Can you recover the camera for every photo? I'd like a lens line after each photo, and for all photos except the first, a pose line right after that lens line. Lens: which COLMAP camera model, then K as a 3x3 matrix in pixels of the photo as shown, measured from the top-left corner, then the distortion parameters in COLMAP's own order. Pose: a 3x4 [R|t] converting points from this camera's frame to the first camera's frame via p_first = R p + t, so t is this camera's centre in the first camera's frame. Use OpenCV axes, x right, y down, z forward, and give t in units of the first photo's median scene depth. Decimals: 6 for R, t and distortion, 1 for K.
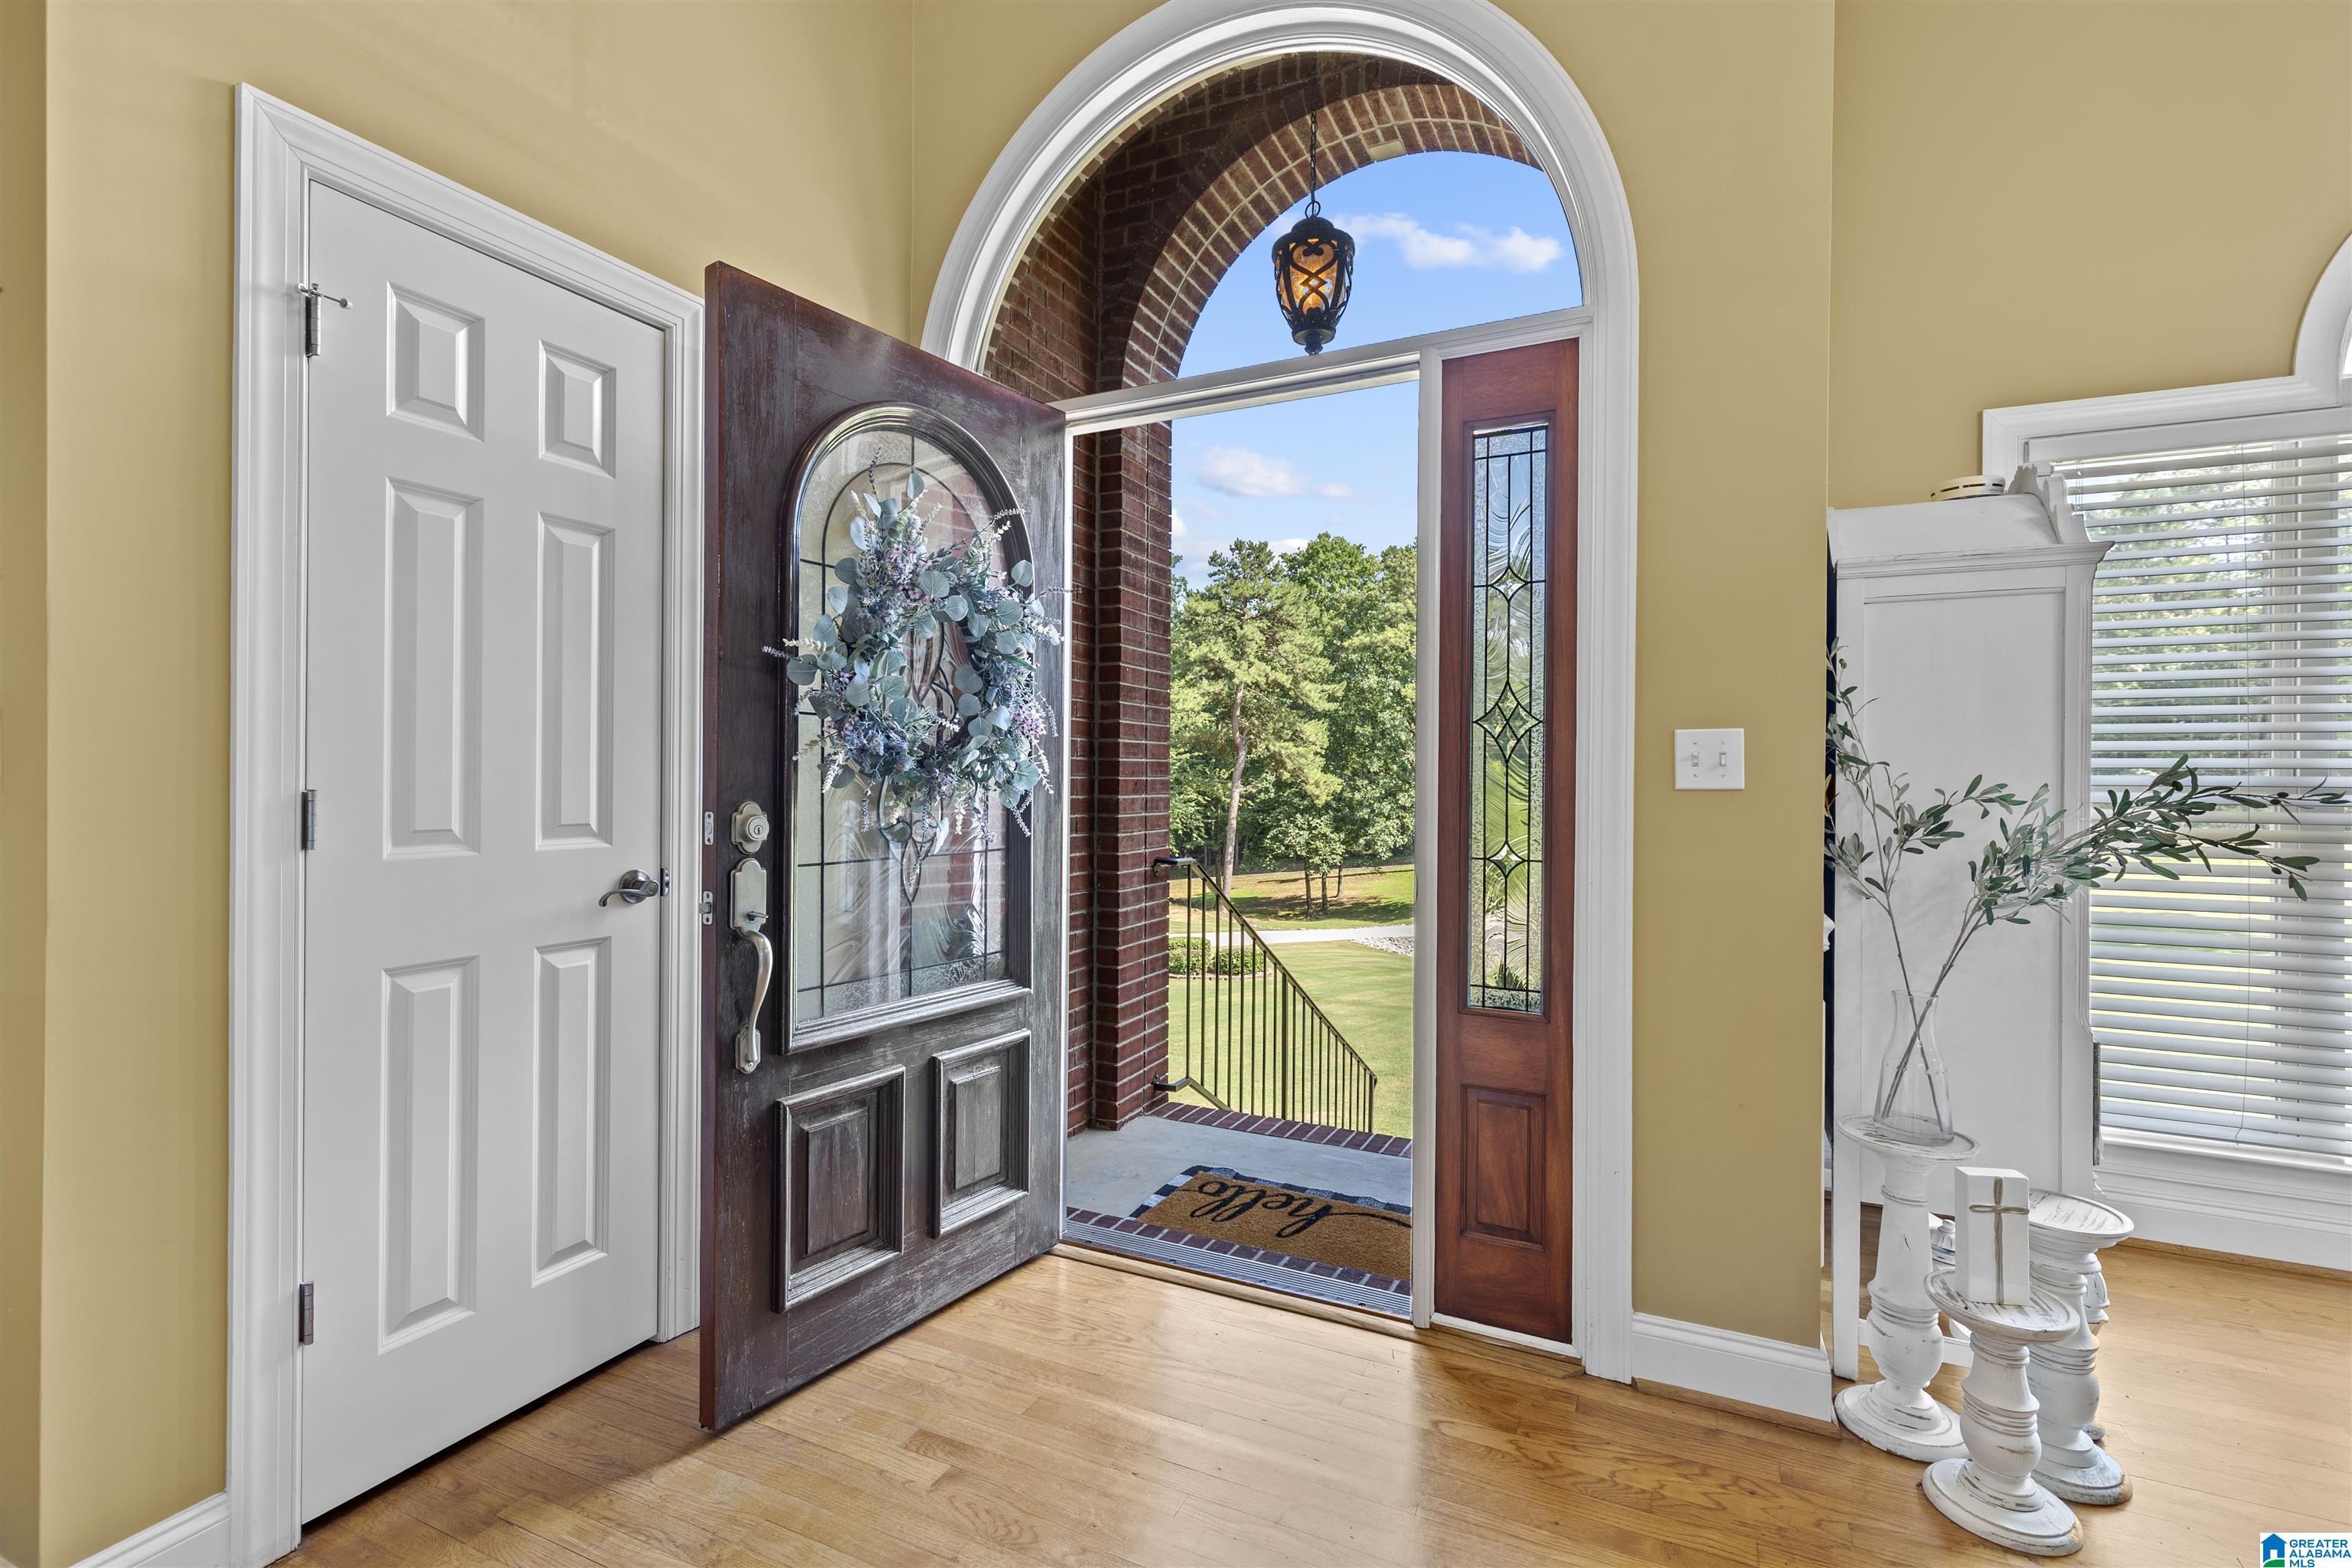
lens RADIAL K [[1070.3, 0, 1178.4], [0, 1070.3, 773.9], [0, 0, 1]] dist [0.012529, -0.001428]
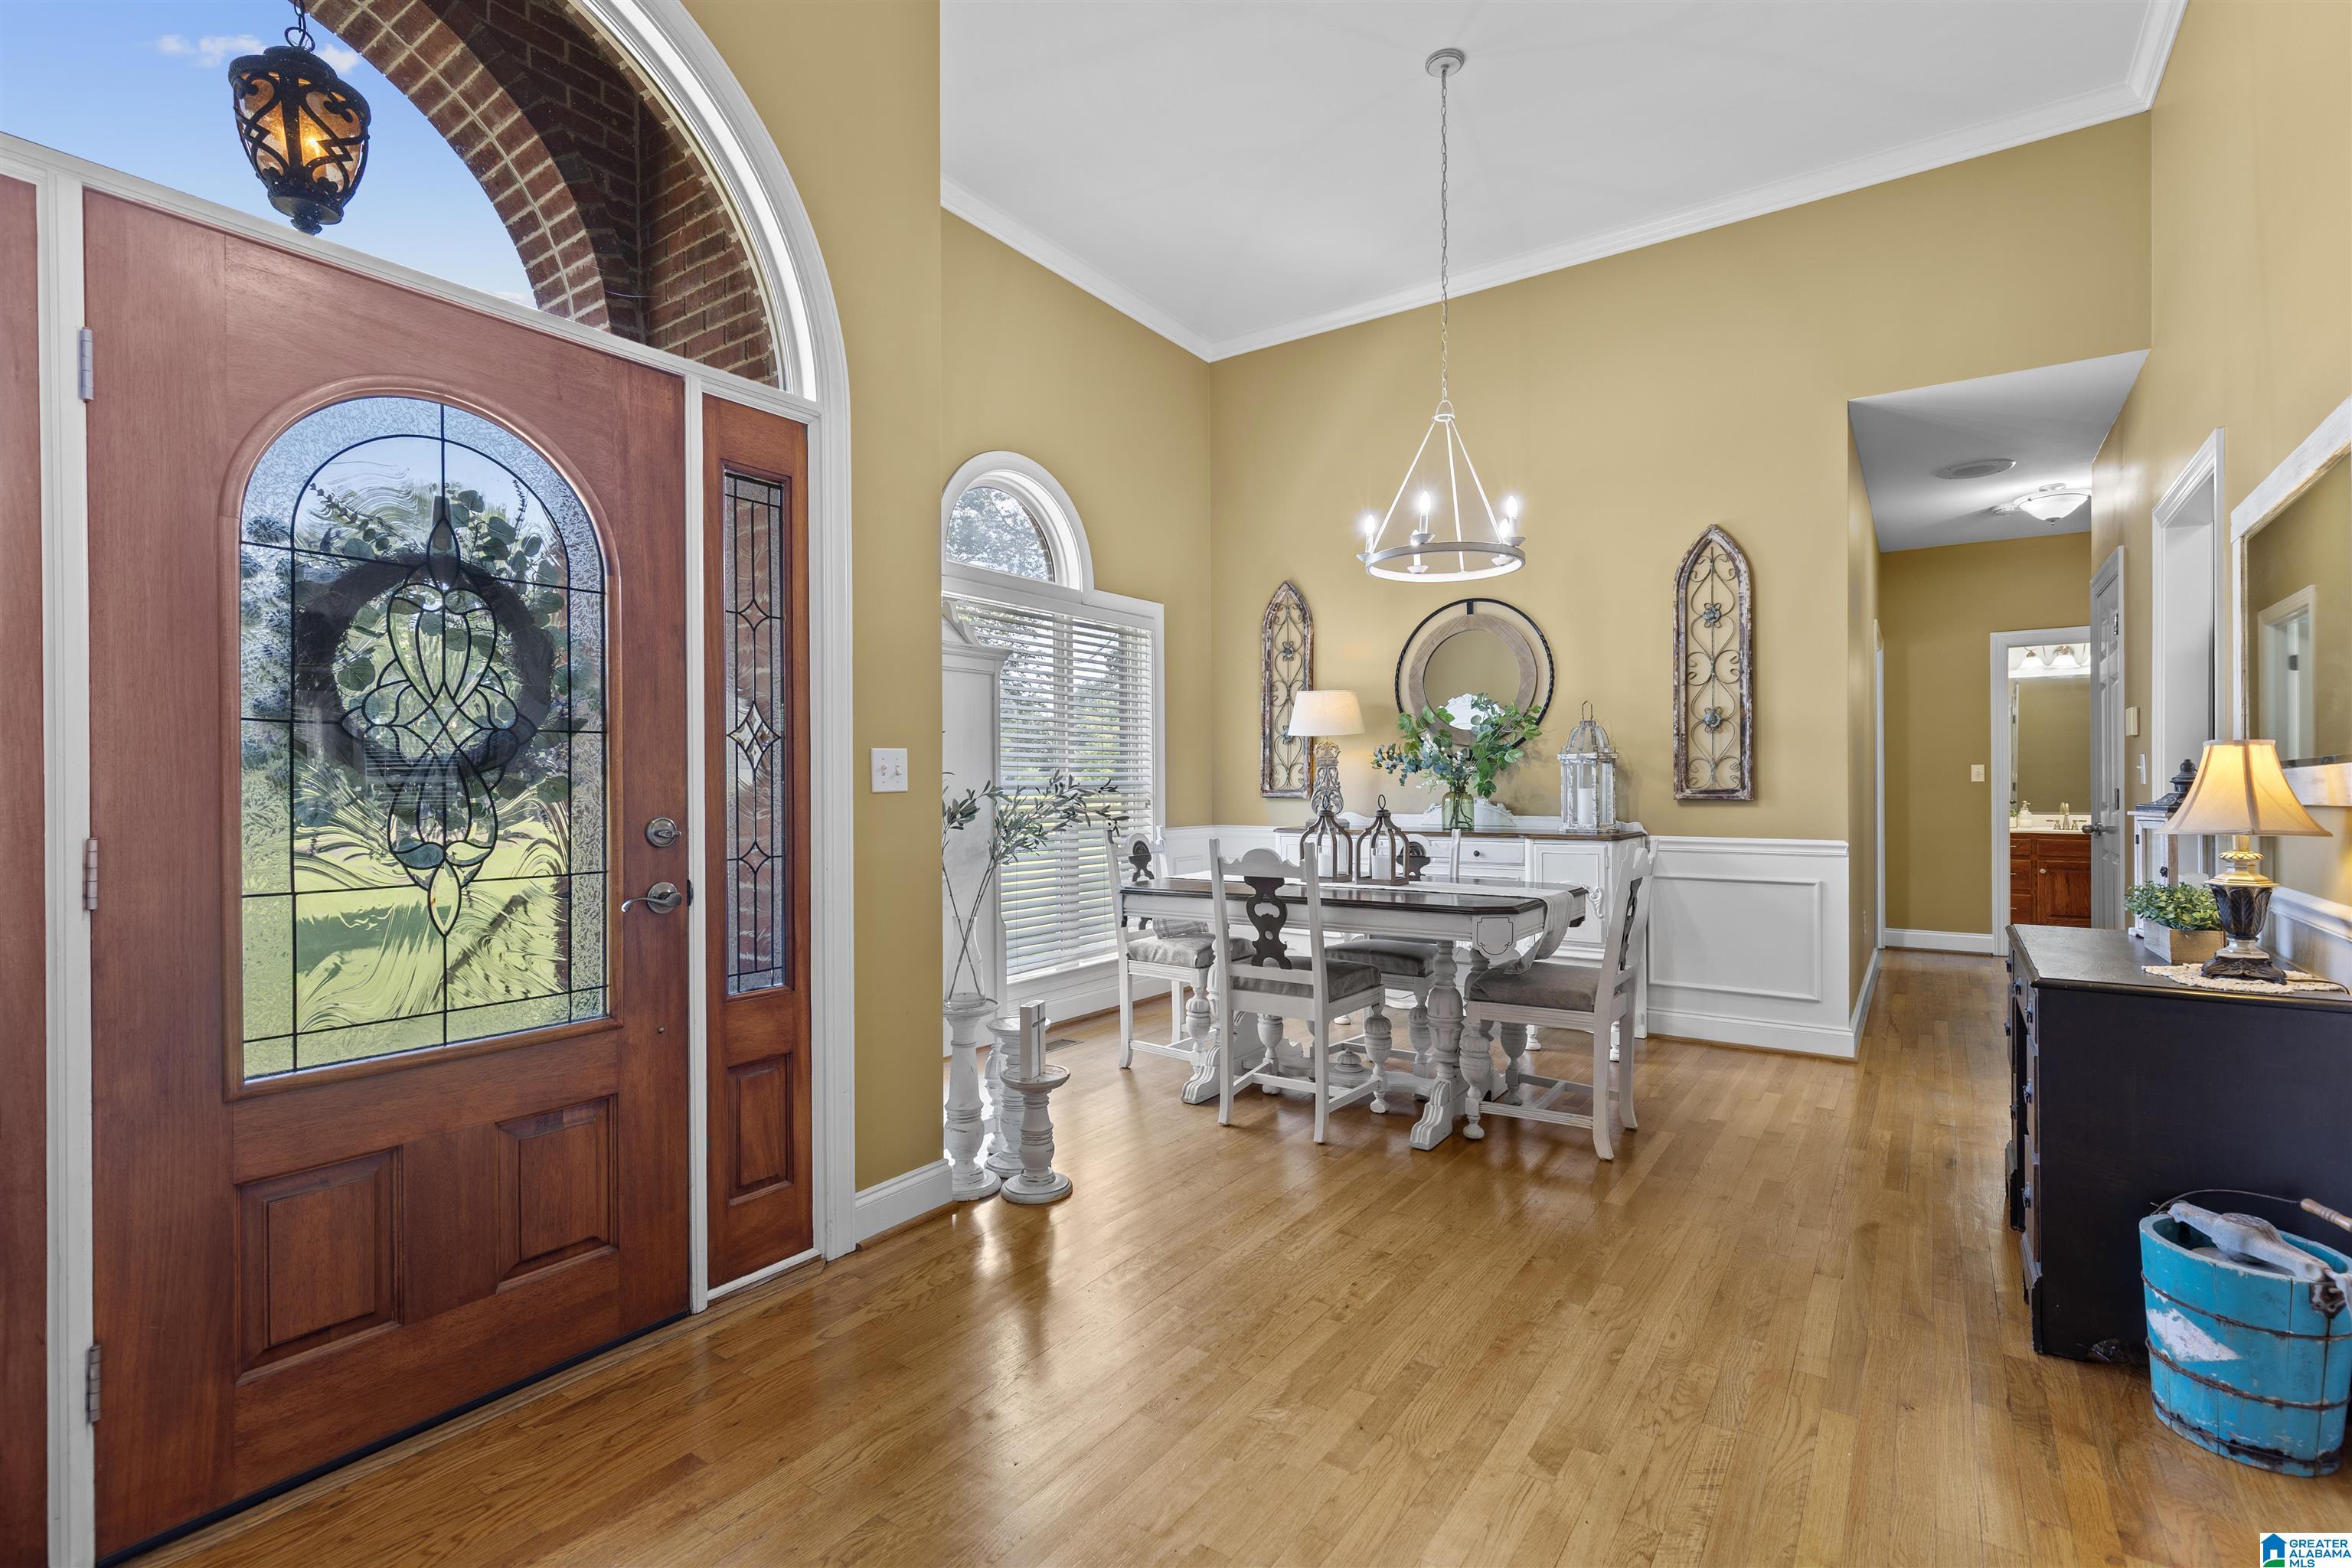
lens RADIAL K [[1070.3, 0, 1184.4], [0, 1070.3, 783.3], [0, 0, 1]] dist [0.012529, -0.001428]
pose [[0.161344, -0.009752, 0.986850, -0.765897], [0.008043, 0.999931, 0.008566, -0.004952], [-0.986865, 0.006555, 0.161411, 0.380521]]
